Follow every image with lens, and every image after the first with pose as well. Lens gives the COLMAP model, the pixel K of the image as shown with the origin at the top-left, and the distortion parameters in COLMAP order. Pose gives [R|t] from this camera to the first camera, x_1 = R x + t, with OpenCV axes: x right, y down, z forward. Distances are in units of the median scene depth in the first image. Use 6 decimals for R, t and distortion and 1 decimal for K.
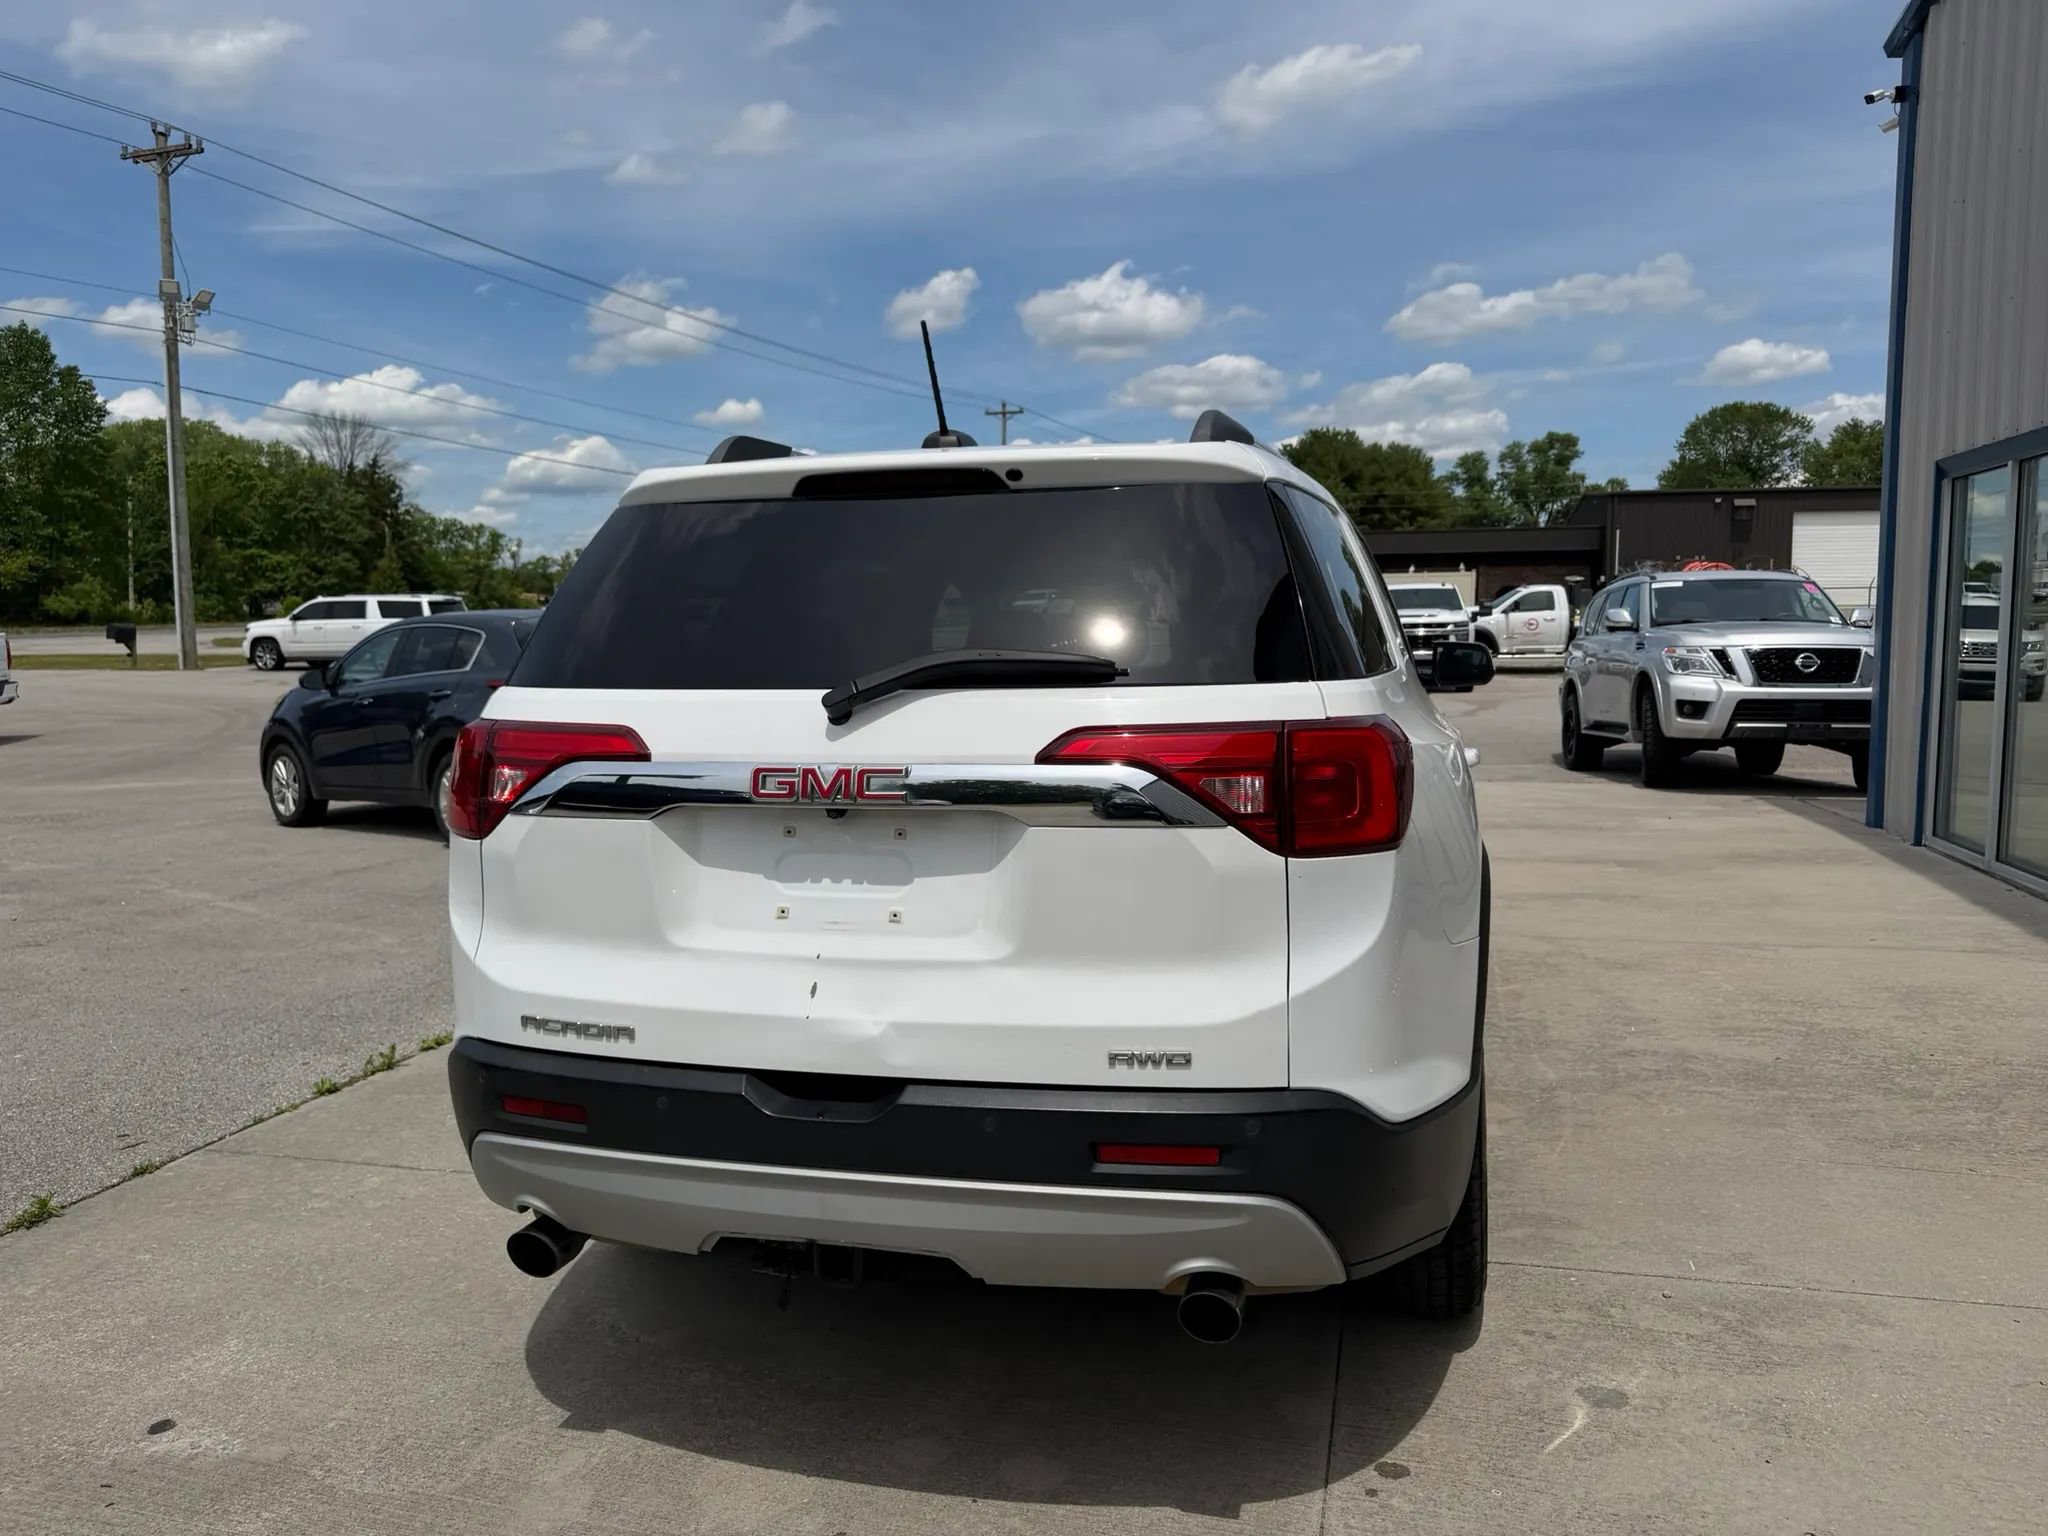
lens RADIAL K [[1451.2, 0, 1042.4], [0, 1451.2, 753.7], [0, 0, 1]] dist [0.020471, -0.024439]
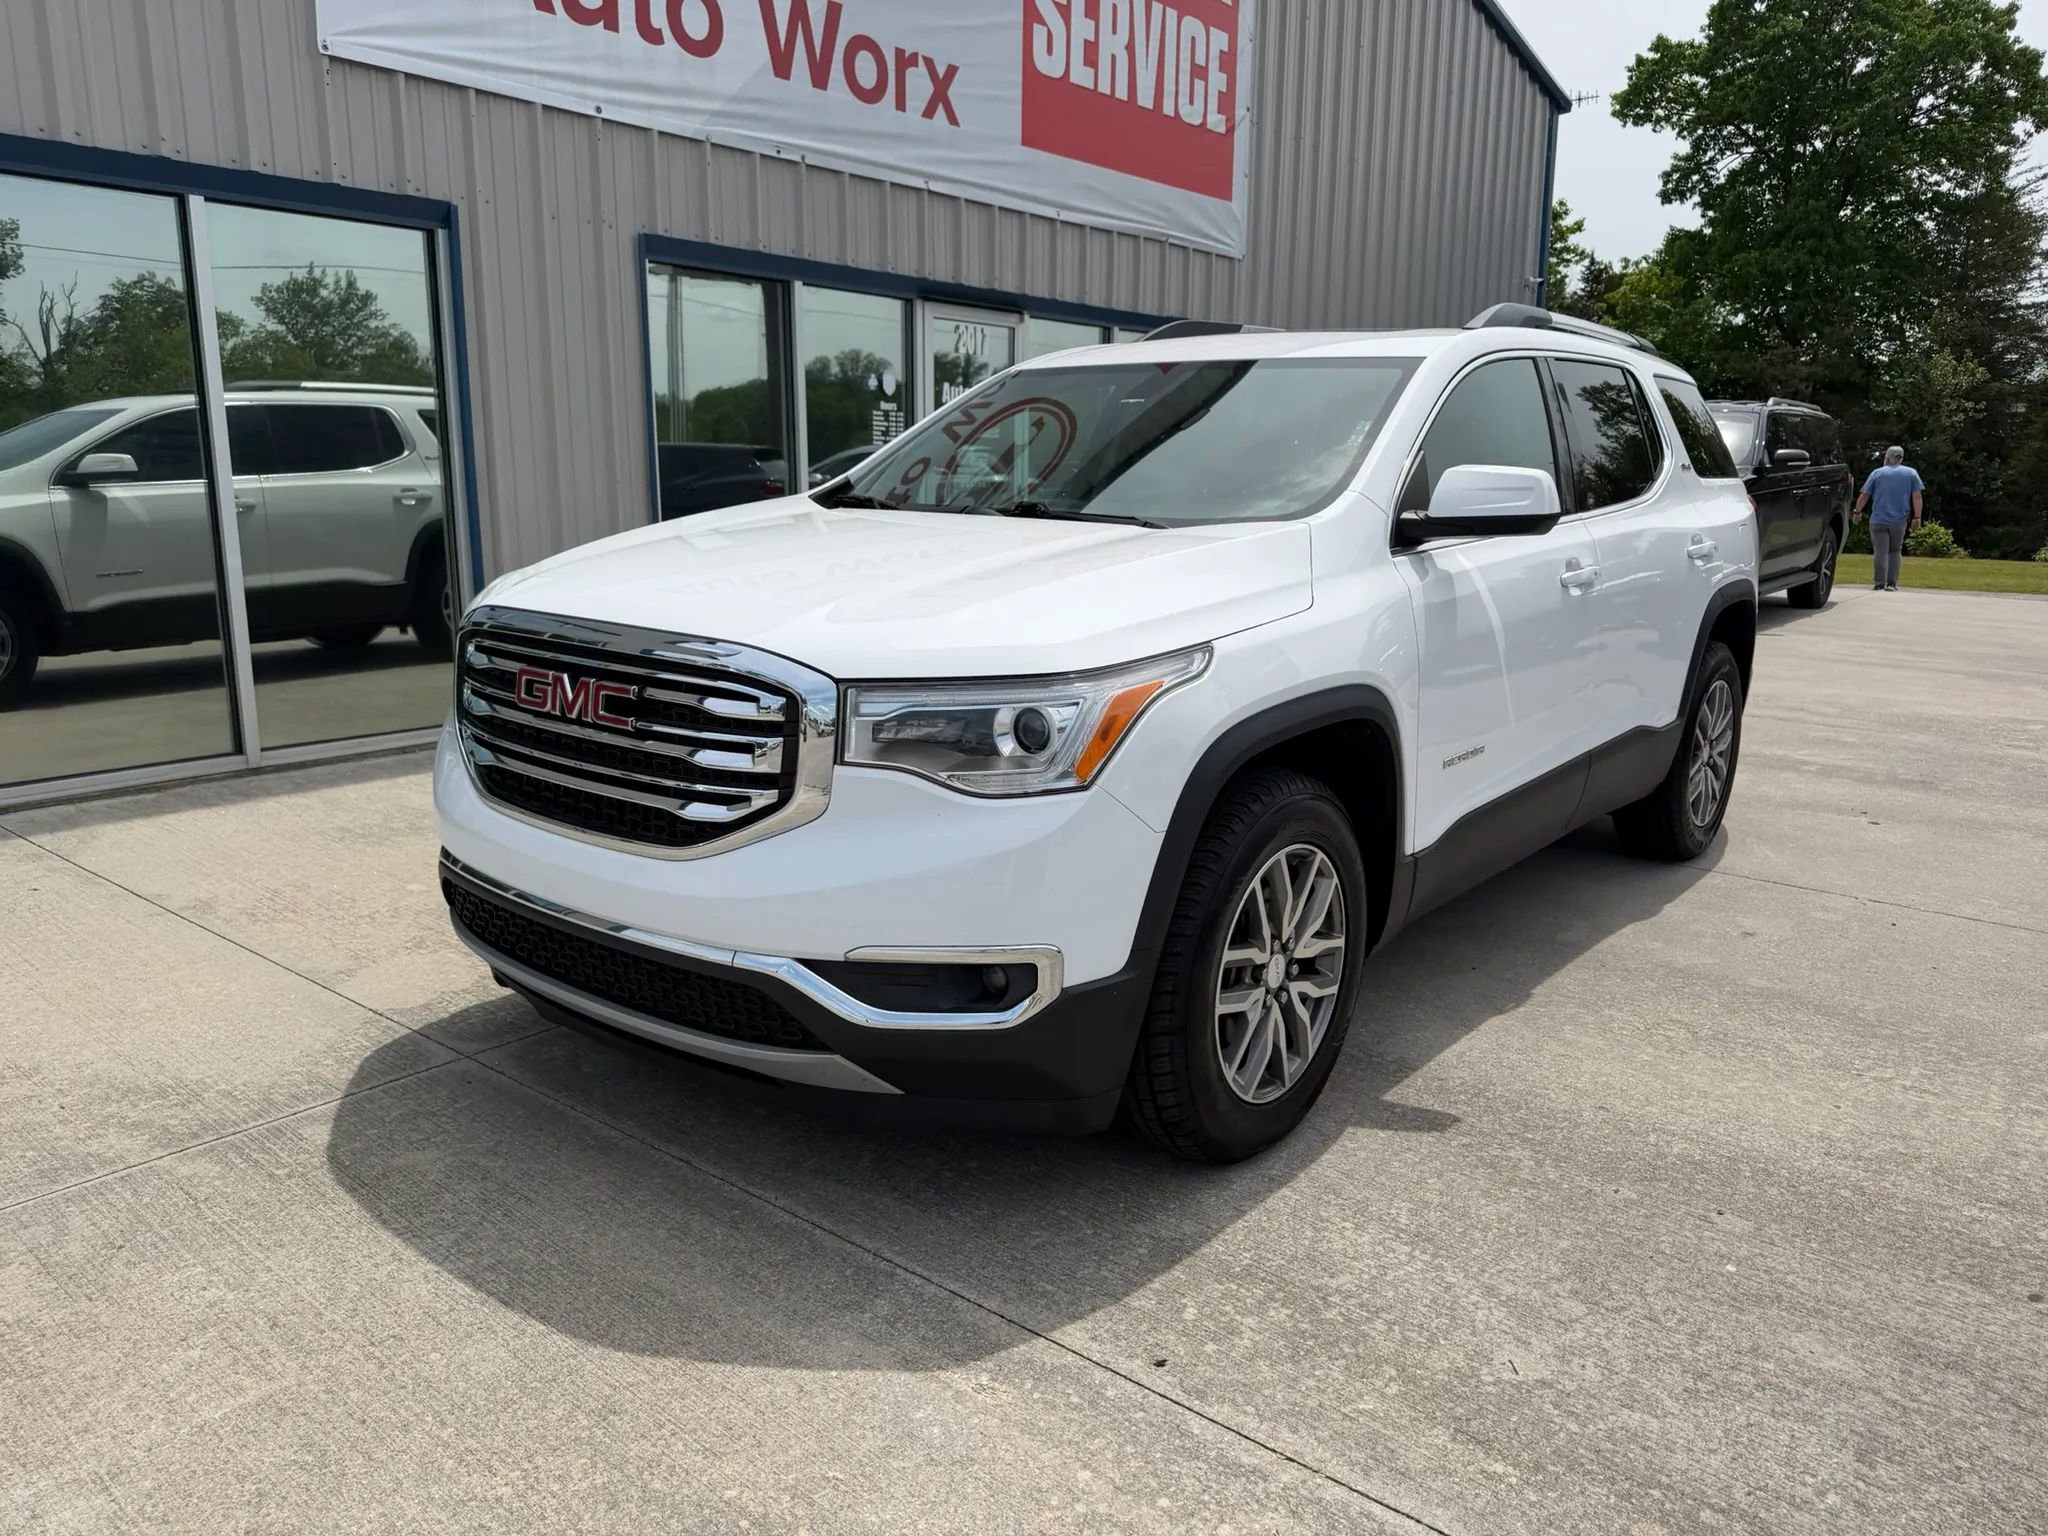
lens RADIAL K [[1451.2, 0, 1045.3], [0, 1451.2, 763.7], [0, 0, 1]] dist [0.020471, -0.024439]
pose [[-0.914069, -0.090058, 0.395433, -0.305220], [0.024184, 0.961194, 0.274810, -0.244234], [-0.404837, 0.260758, -0.876420, 3.222885]]
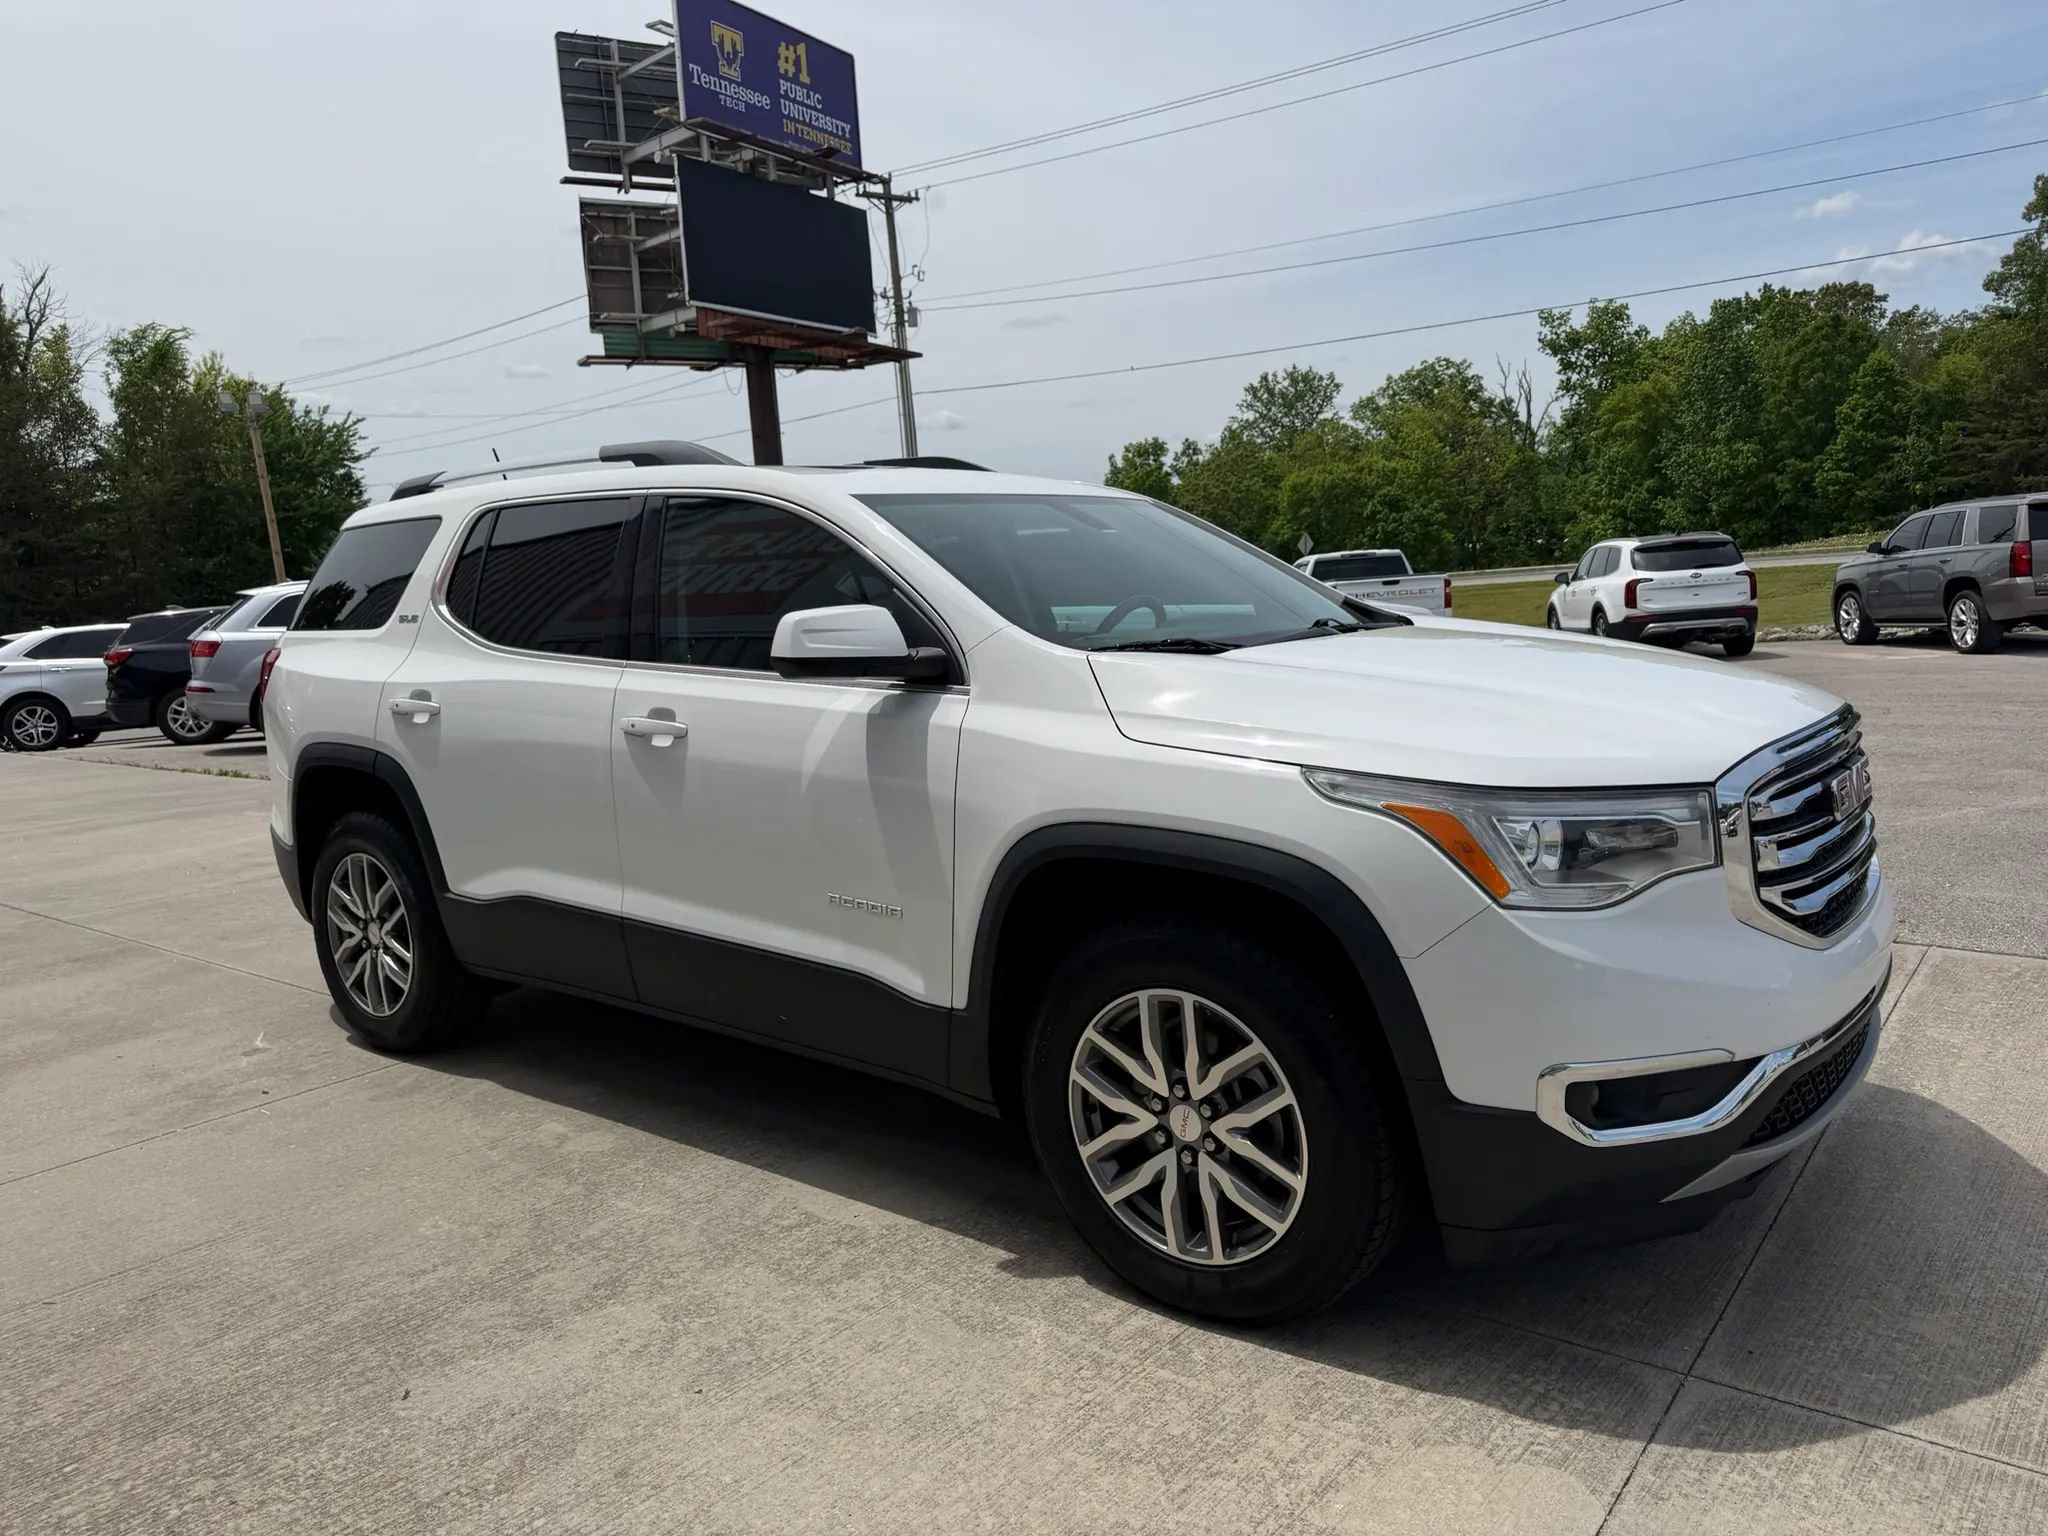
lens RADIAL K [[1451.2, 0, 1023.0], [0, 1451.2, 756.4], [0, 0, 1]] dist [0.020471, -0.024439]
pose [[-0.396839, 0.147678, -0.905930, 1.480644], [-0.021017, 0.985252, 0.169815, -0.215707], [0.917648, 0.086429, -0.387883, 2.378141]]
